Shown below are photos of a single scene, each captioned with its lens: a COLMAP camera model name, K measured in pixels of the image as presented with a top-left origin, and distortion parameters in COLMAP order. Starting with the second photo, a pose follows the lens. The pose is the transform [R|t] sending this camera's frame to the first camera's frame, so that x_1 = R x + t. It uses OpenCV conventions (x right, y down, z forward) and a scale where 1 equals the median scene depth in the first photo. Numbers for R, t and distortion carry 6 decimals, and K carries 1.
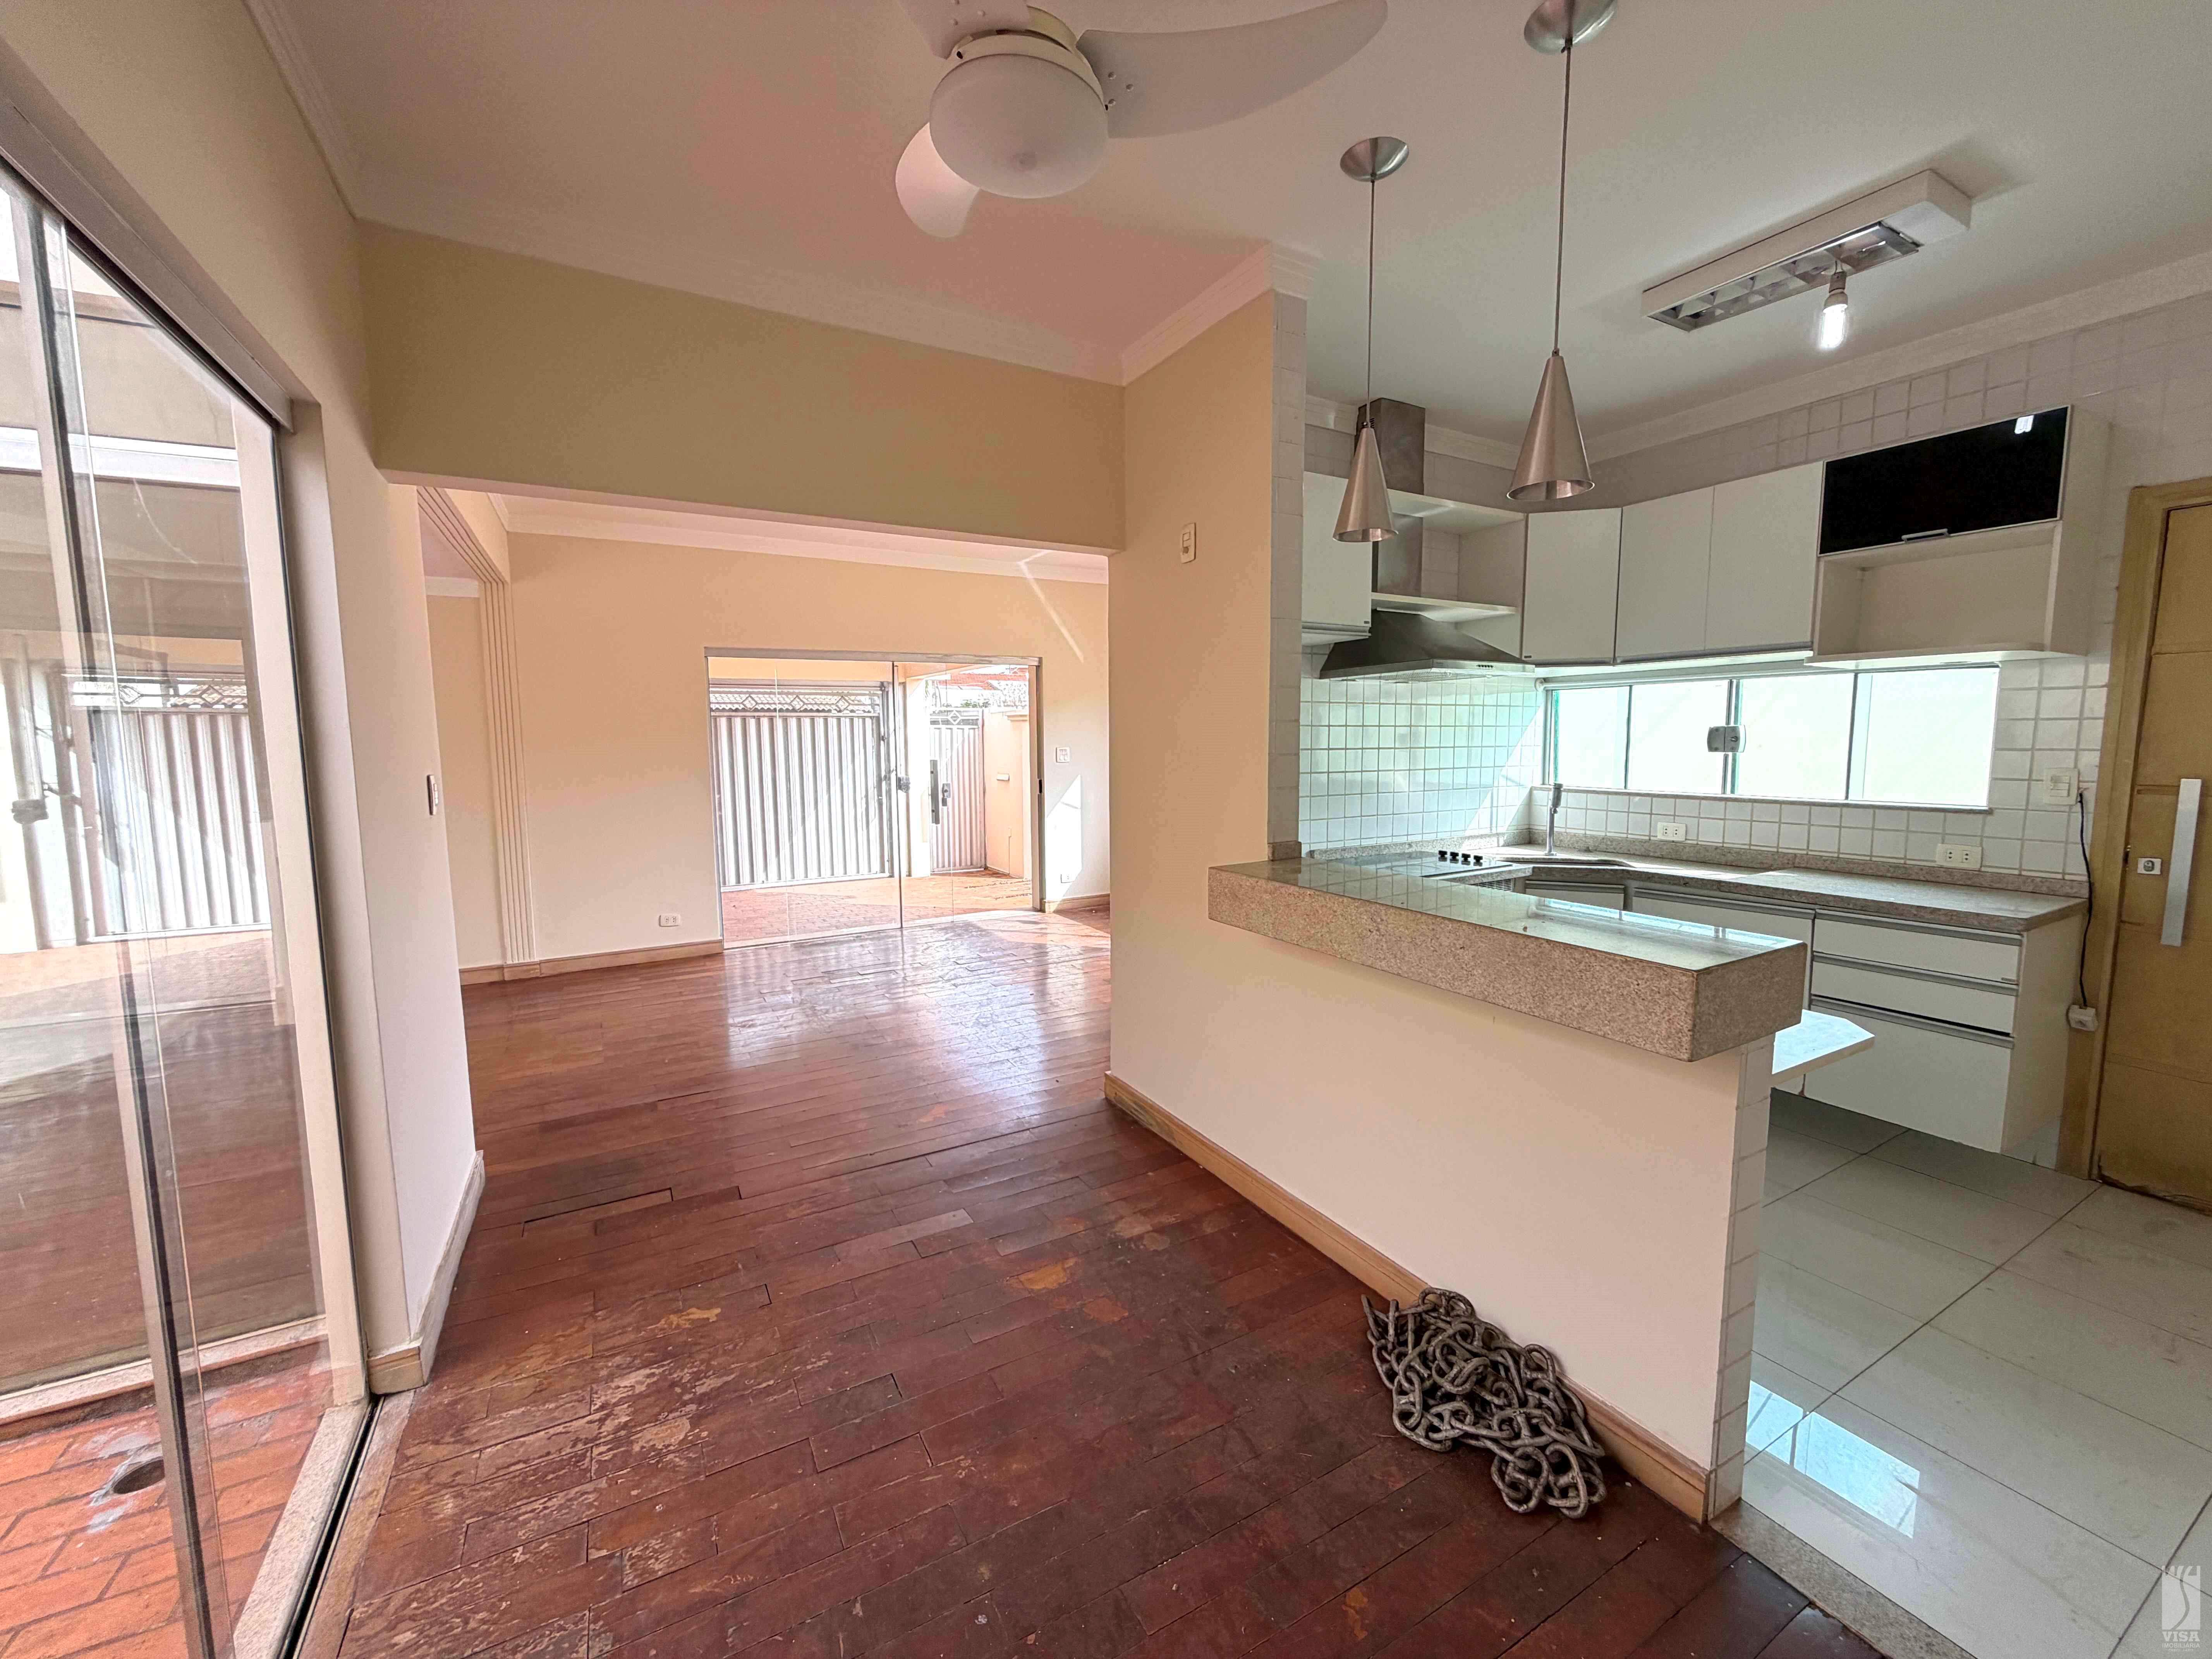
lens RADIAL K [[881.4, 0, 1109.9], [0, 881.4, 822.5], [0, 0, 1]] dist [0.000072, -0.000213]
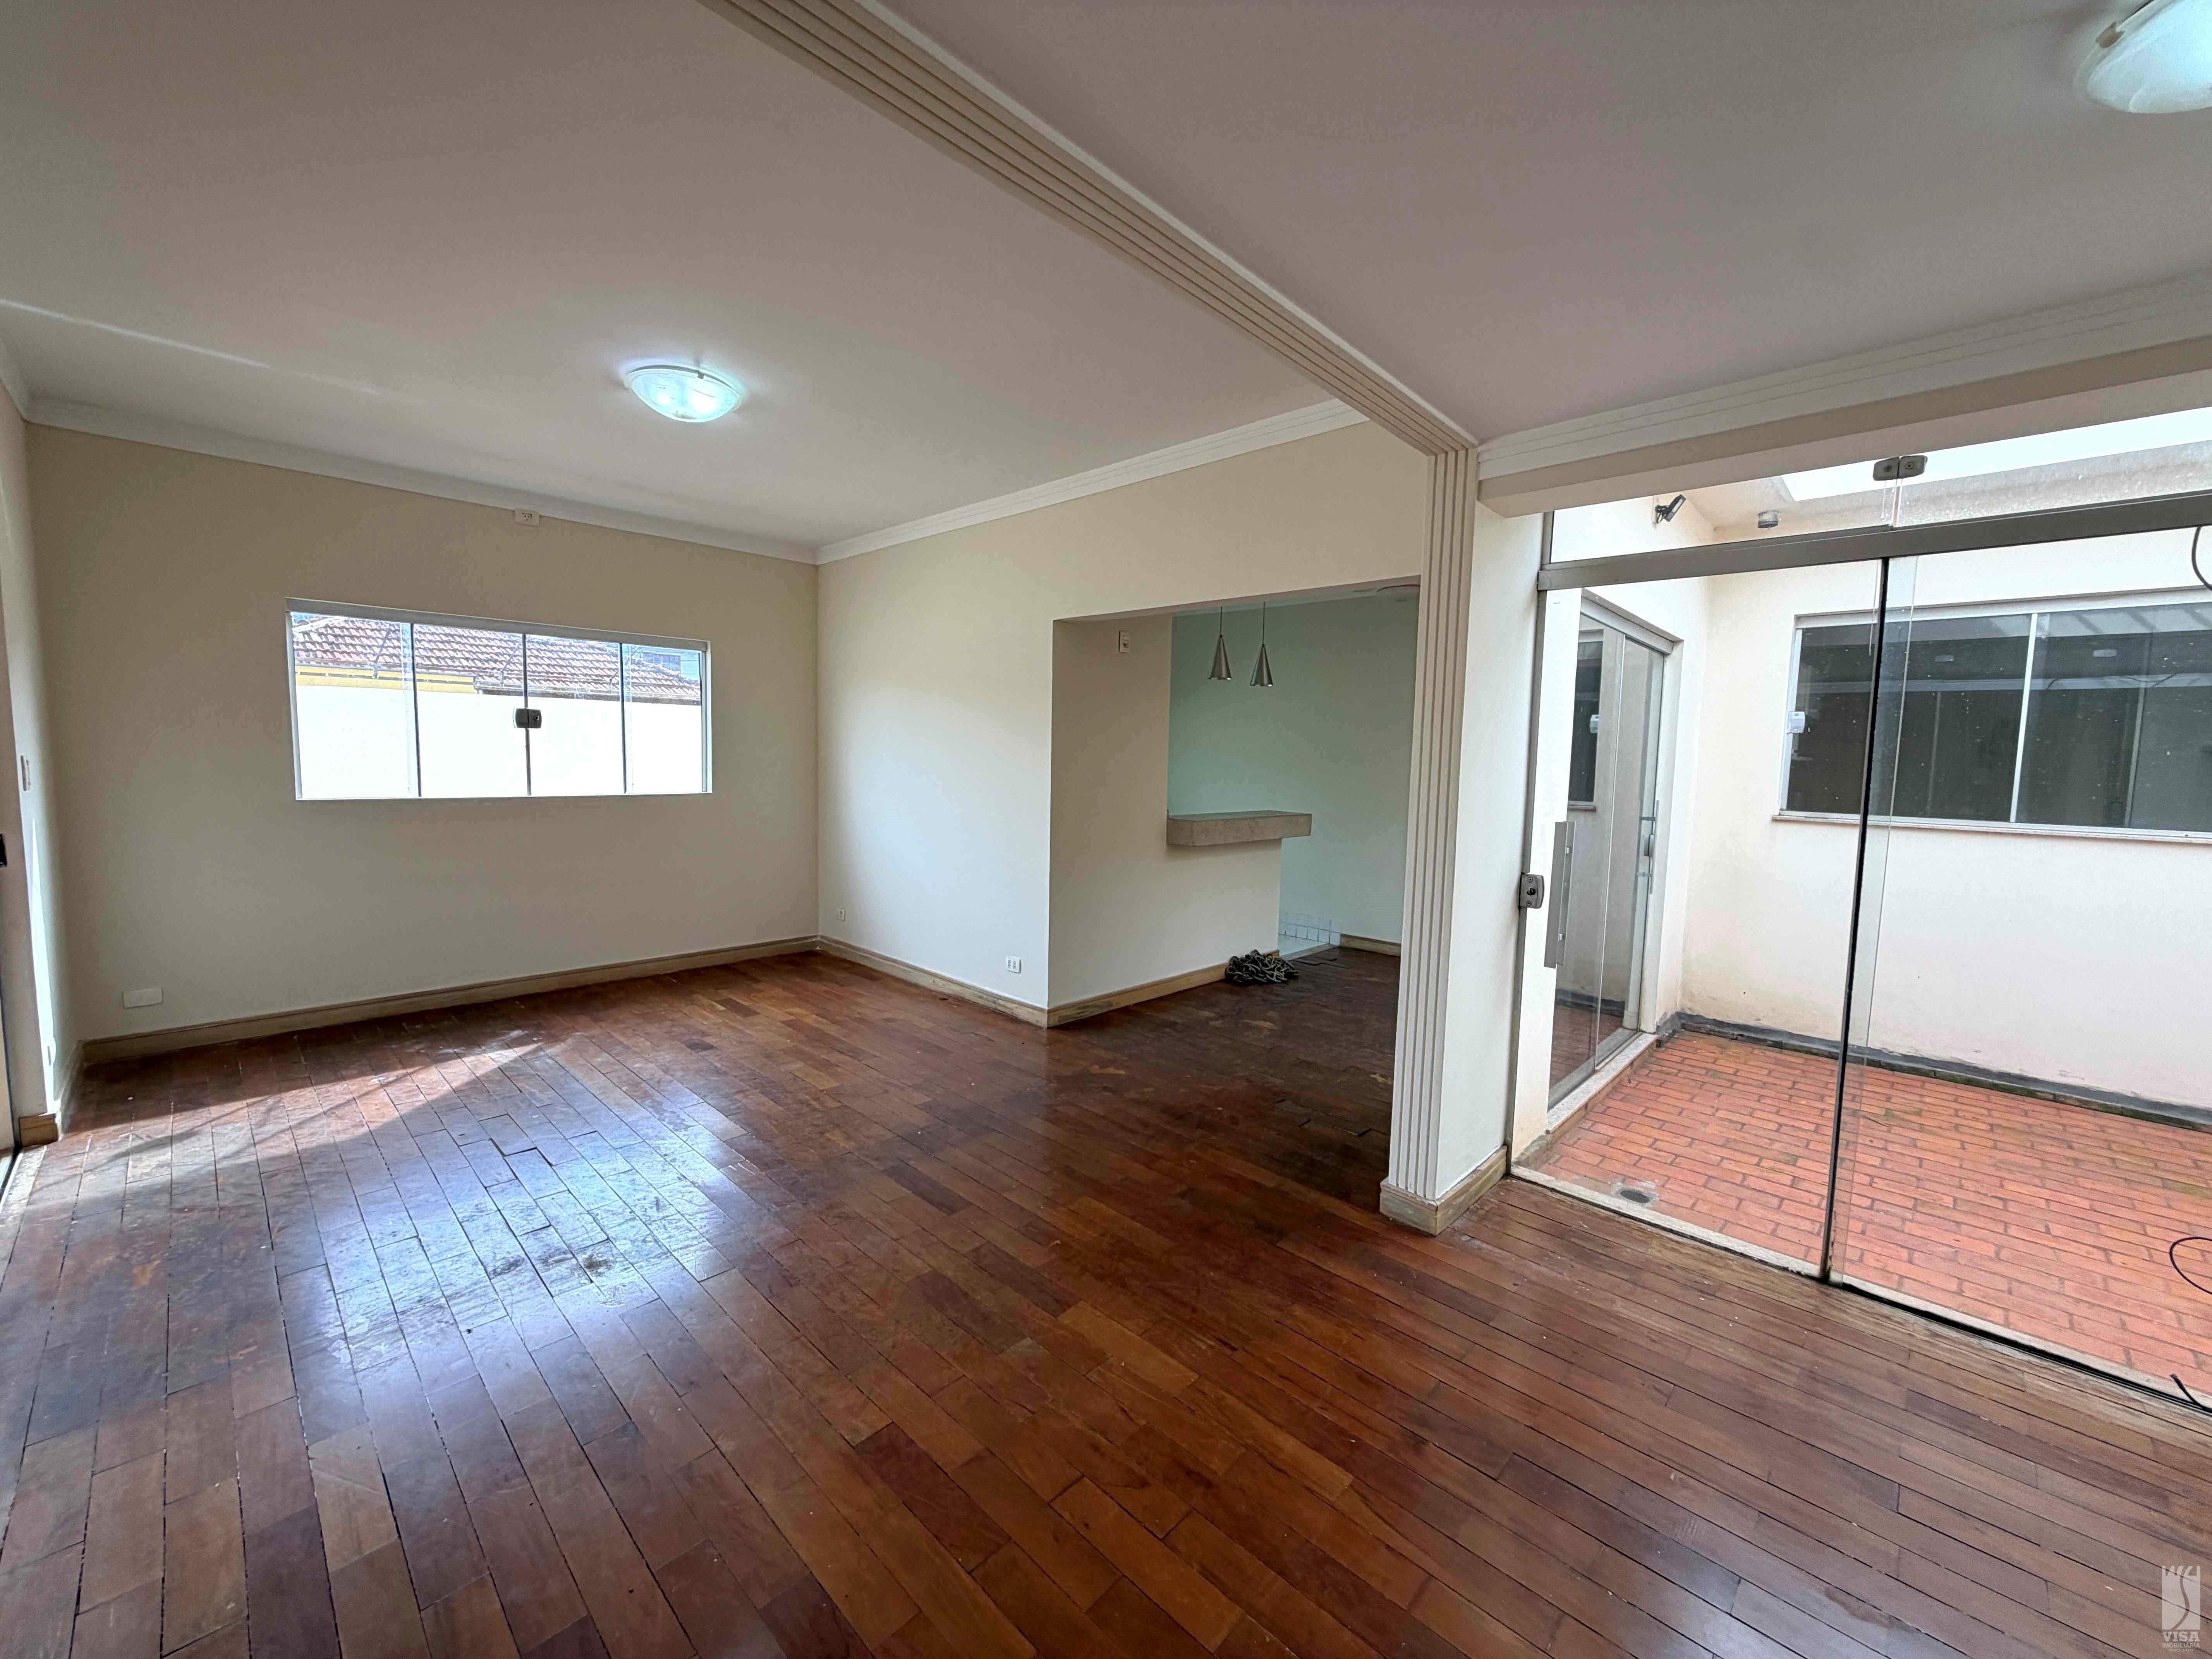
lens RADIAL K [[881.4, 0, 1107.9], [0, 881.4, 830.1], [0, 0, 1]] dist [0.000072, -0.000213]
pose [[-0.283747, -0.086853, 0.954958, -1.391344], [0.074987, 0.990830, 0.112396, -0.132924], [-0.955963, 0.103501, -0.274633, 1.382291]]
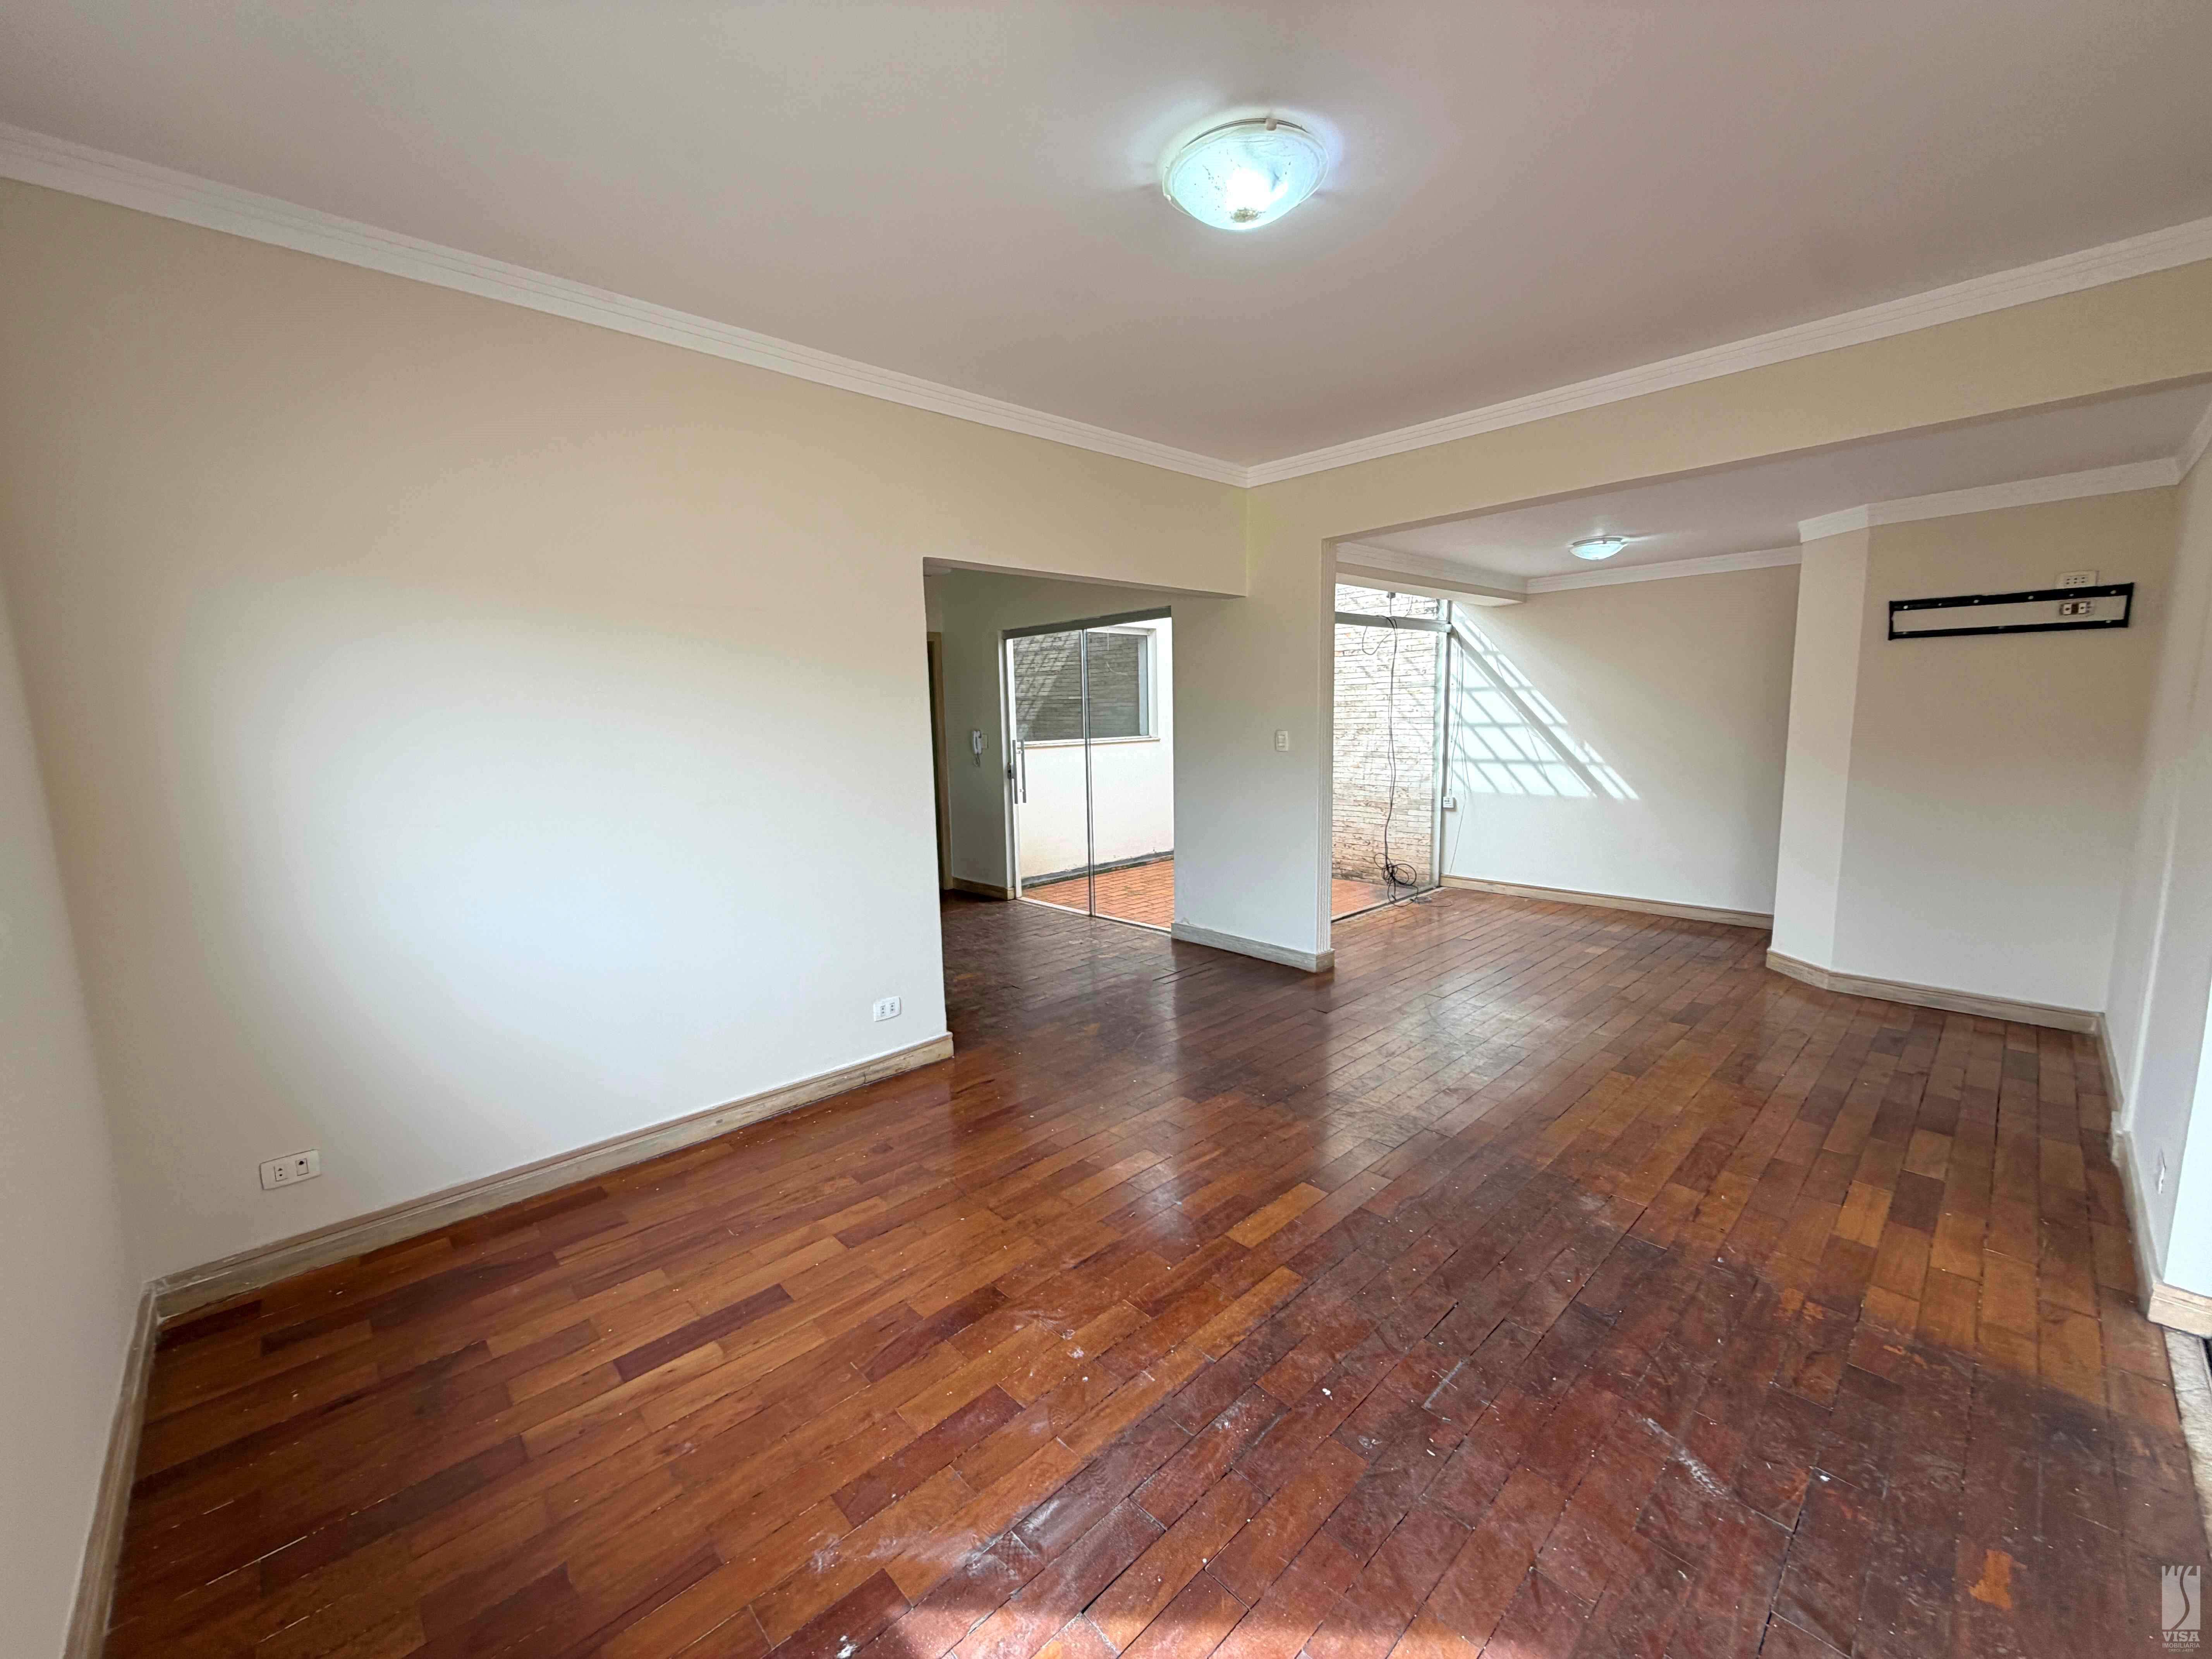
lens RADIAL K [[881.4, 0, 1096.6], [0, 881.4, 828.6], [0, 0, 1]] dist [0.000072, -0.000213]
pose [[-0.972357, 0.057146, -0.226396, 0.054866], [0.002711, 0.972287, 0.233776, -0.239455], [0.233482, 0.226700, -0.945565, 2.231231]]
